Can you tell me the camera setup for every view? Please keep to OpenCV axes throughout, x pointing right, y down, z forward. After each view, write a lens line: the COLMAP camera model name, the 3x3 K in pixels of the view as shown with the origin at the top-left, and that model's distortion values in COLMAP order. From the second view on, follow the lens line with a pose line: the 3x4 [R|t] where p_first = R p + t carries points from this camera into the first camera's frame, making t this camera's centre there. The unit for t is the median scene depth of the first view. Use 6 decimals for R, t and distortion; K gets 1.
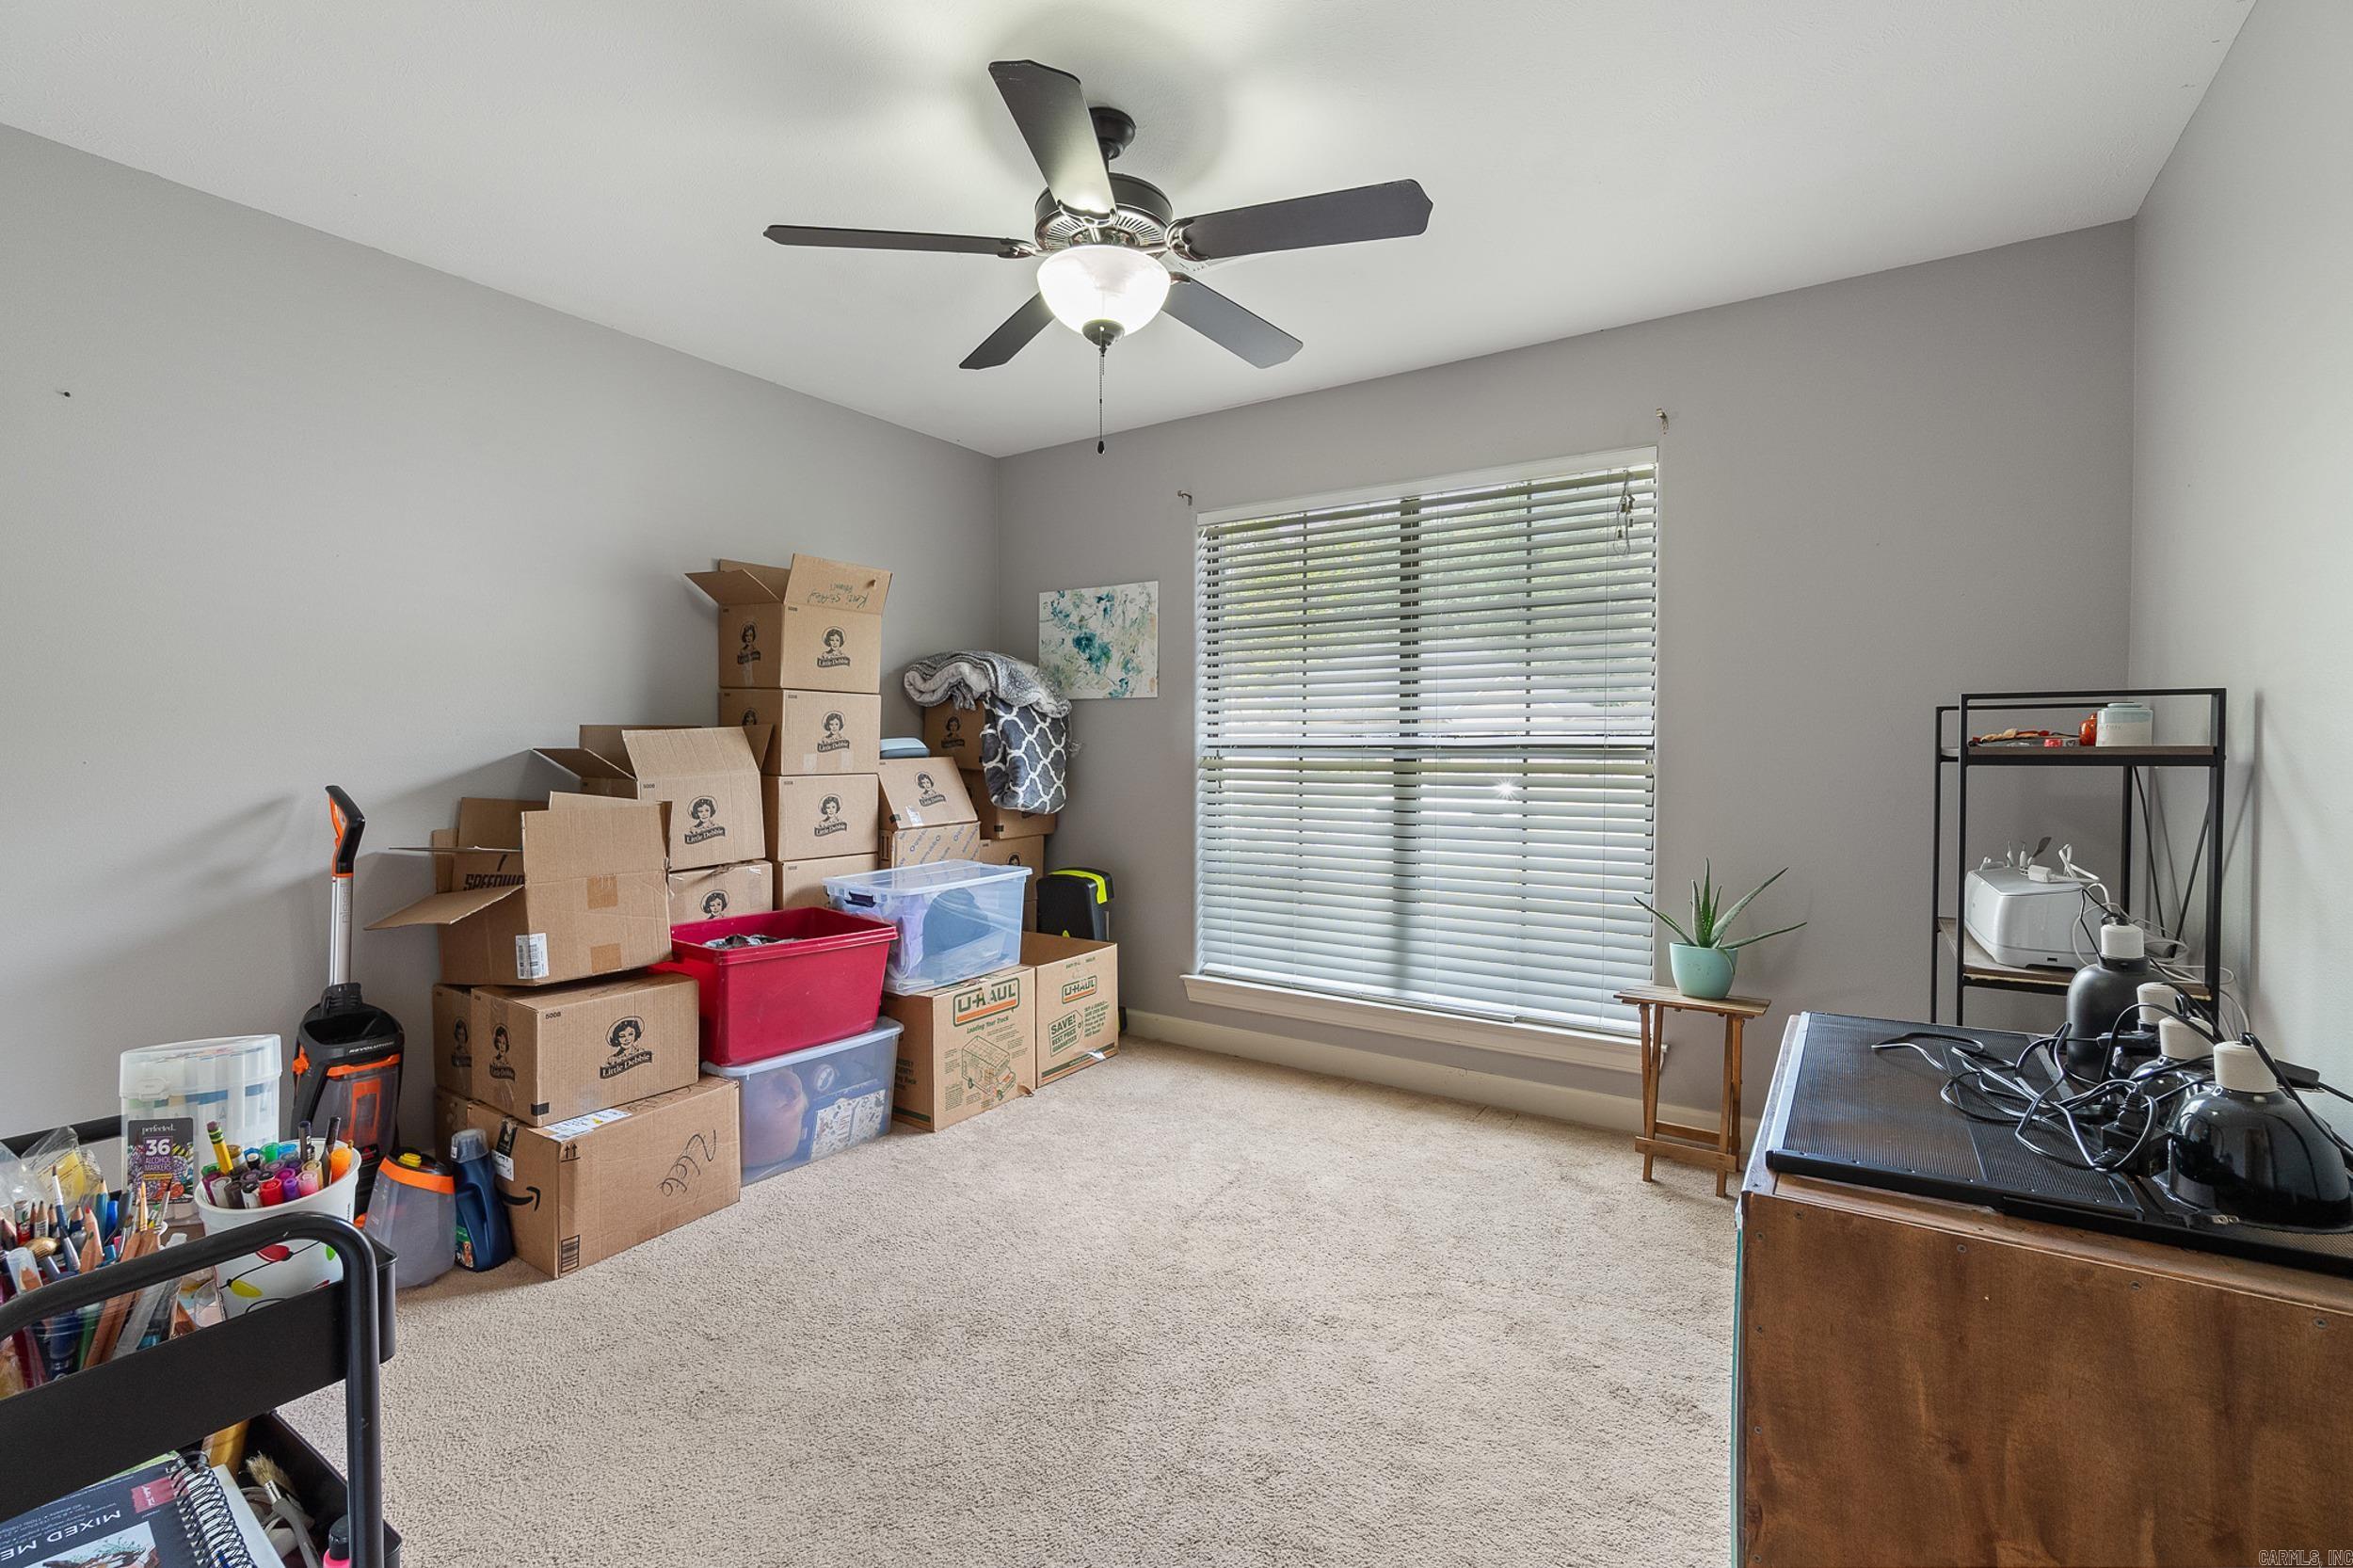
lens RADIAL K [[1039.6, 0, 1164.5], [0, 1039.6, 770.3], [0, 0, 1]] dist [0.002424, 0.000076]
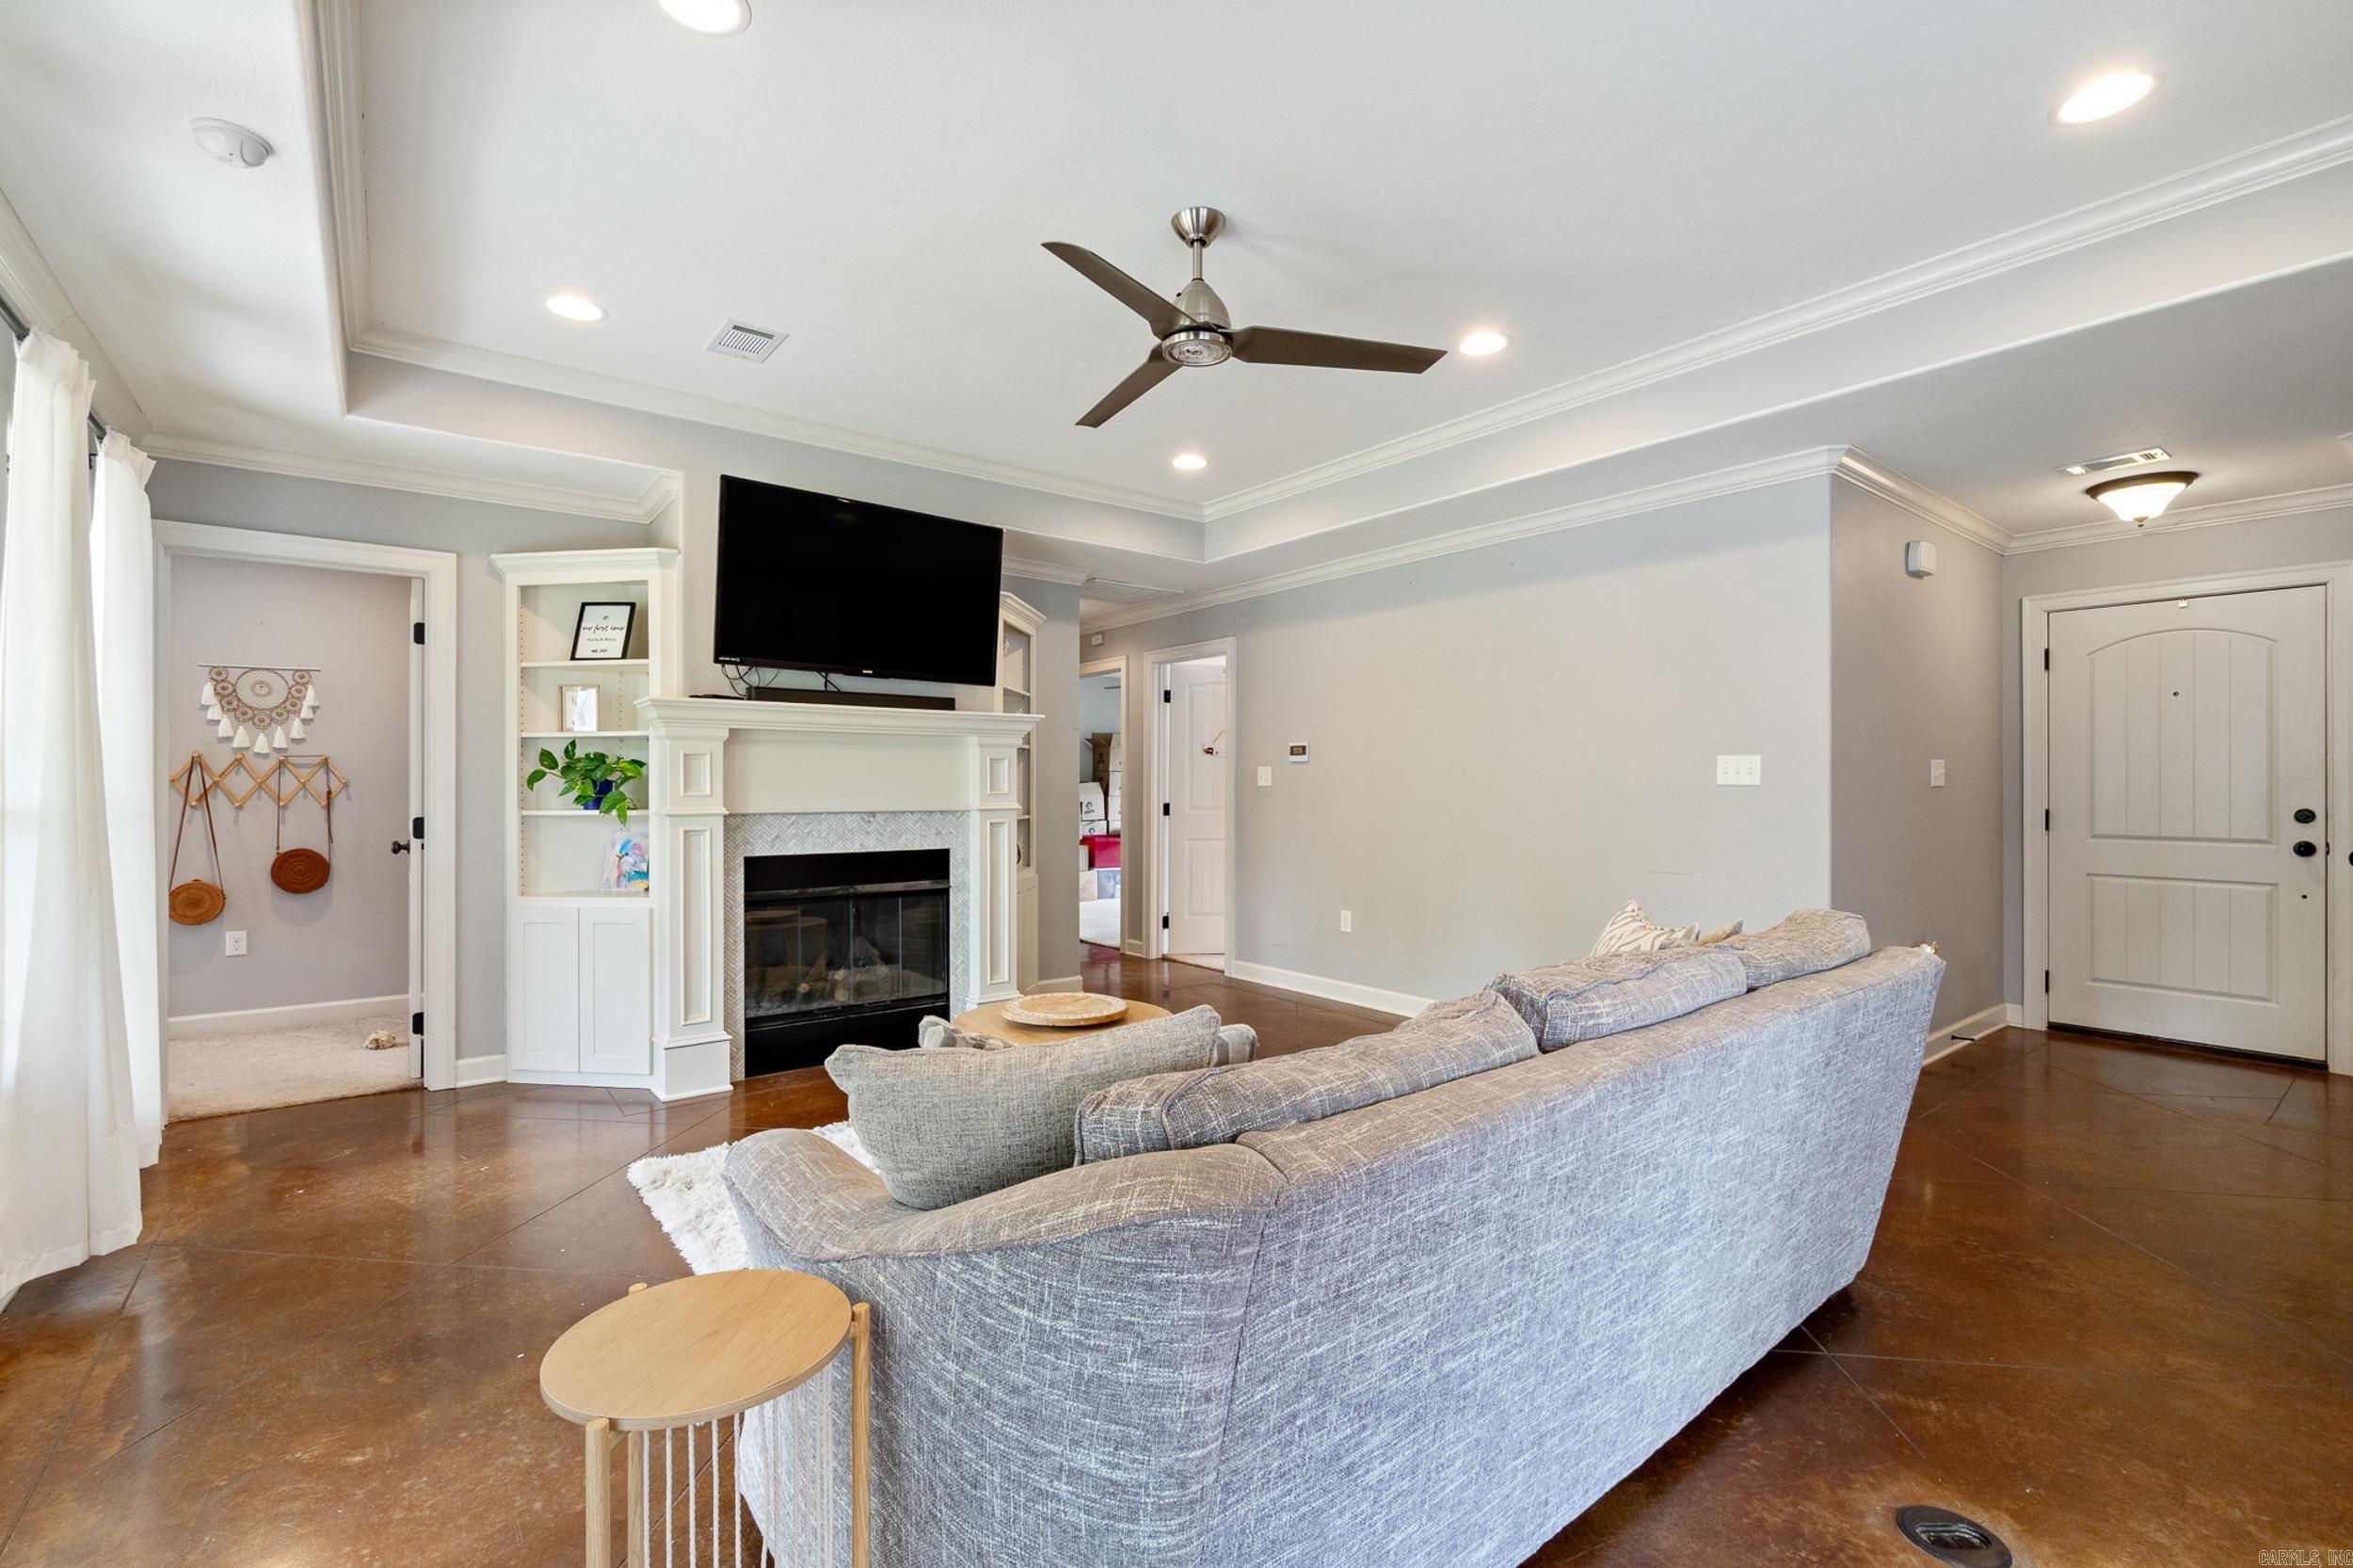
lens RADIAL K [[1027.3, 0, 1169.0], [0, 1027.3, 779.6], [0, 0, 1]] dist [0.000223, 0.000076]
pose [[0.949051, -0.003173, -0.315105, 0.975538], [-0.004691, 0.999696, -0.024197, 0.034943], [0.315086, 0.024442, 0.948748, -2.372726]]
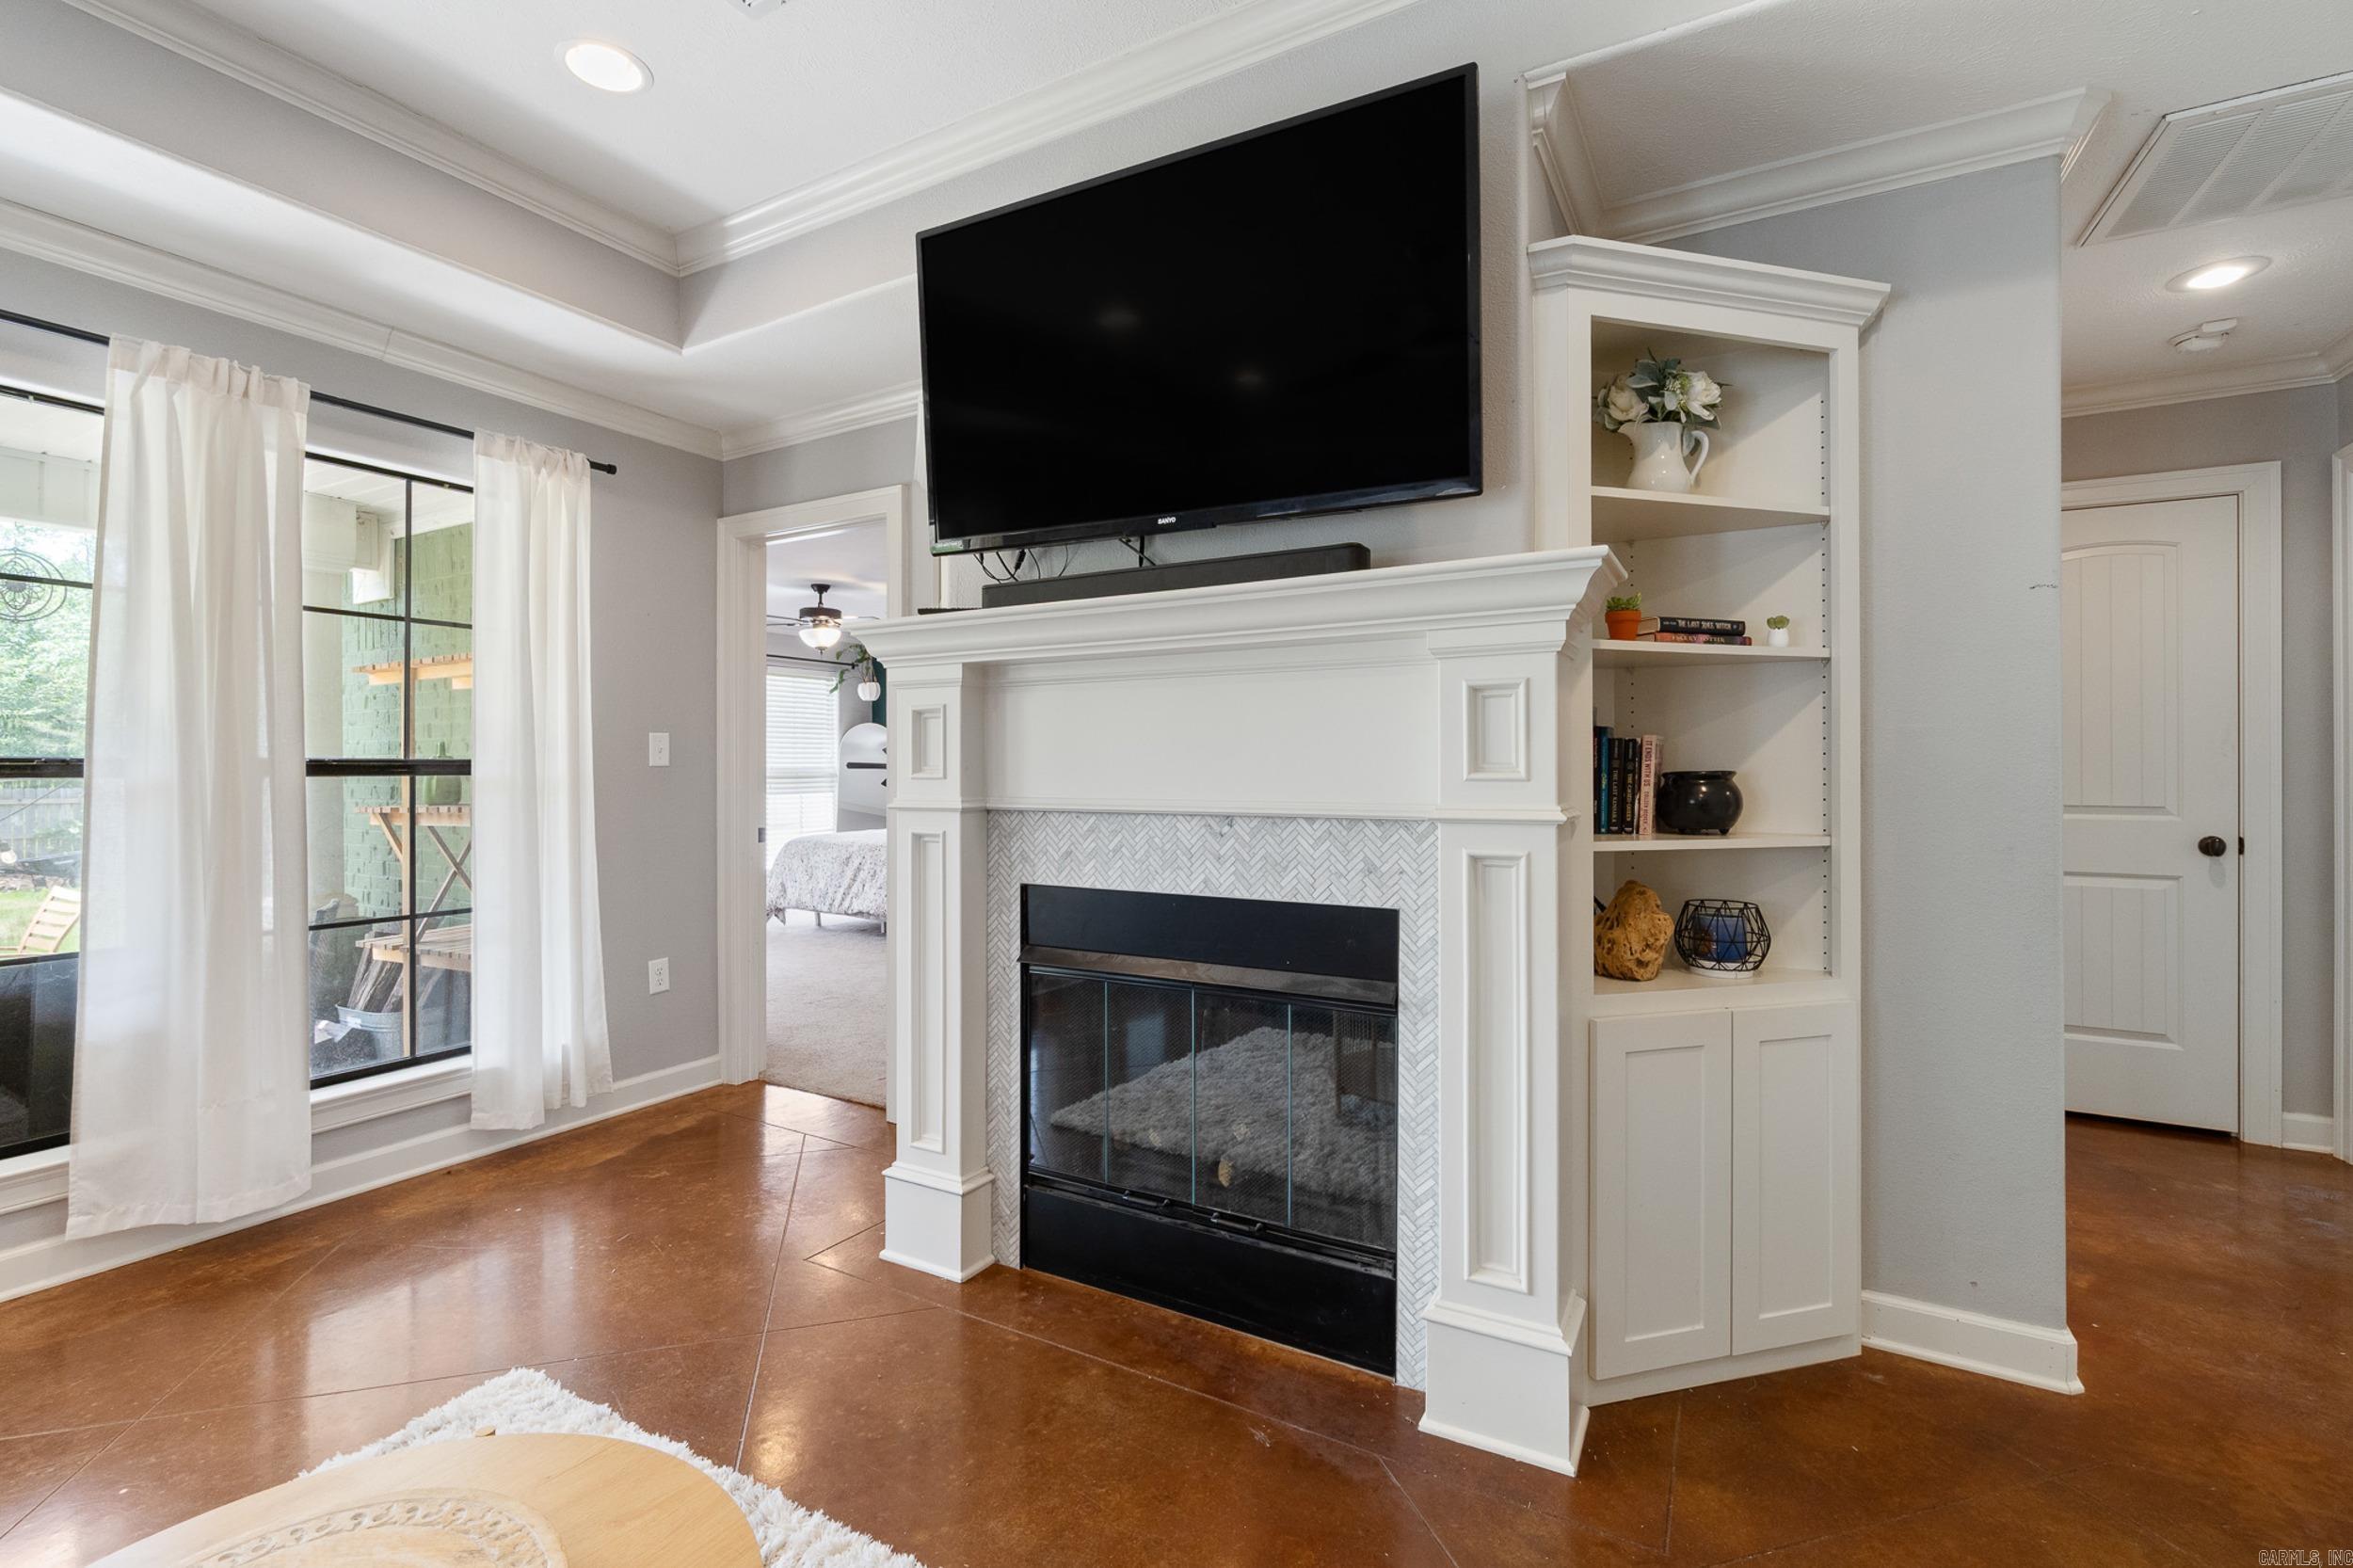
lens RADIAL K [[1030.1, 0, 1162.9], [0, 1030.1, 764.5], [0, 0, 1]] dist [-0.003175, 0.000030]
pose [[0.071017, -0.003967, -0.997467, 0.804087], [-0.015608, 0.999865, -0.005088, 0.017259], [0.997353, 0.015930, 0.070946, -1.181124]]
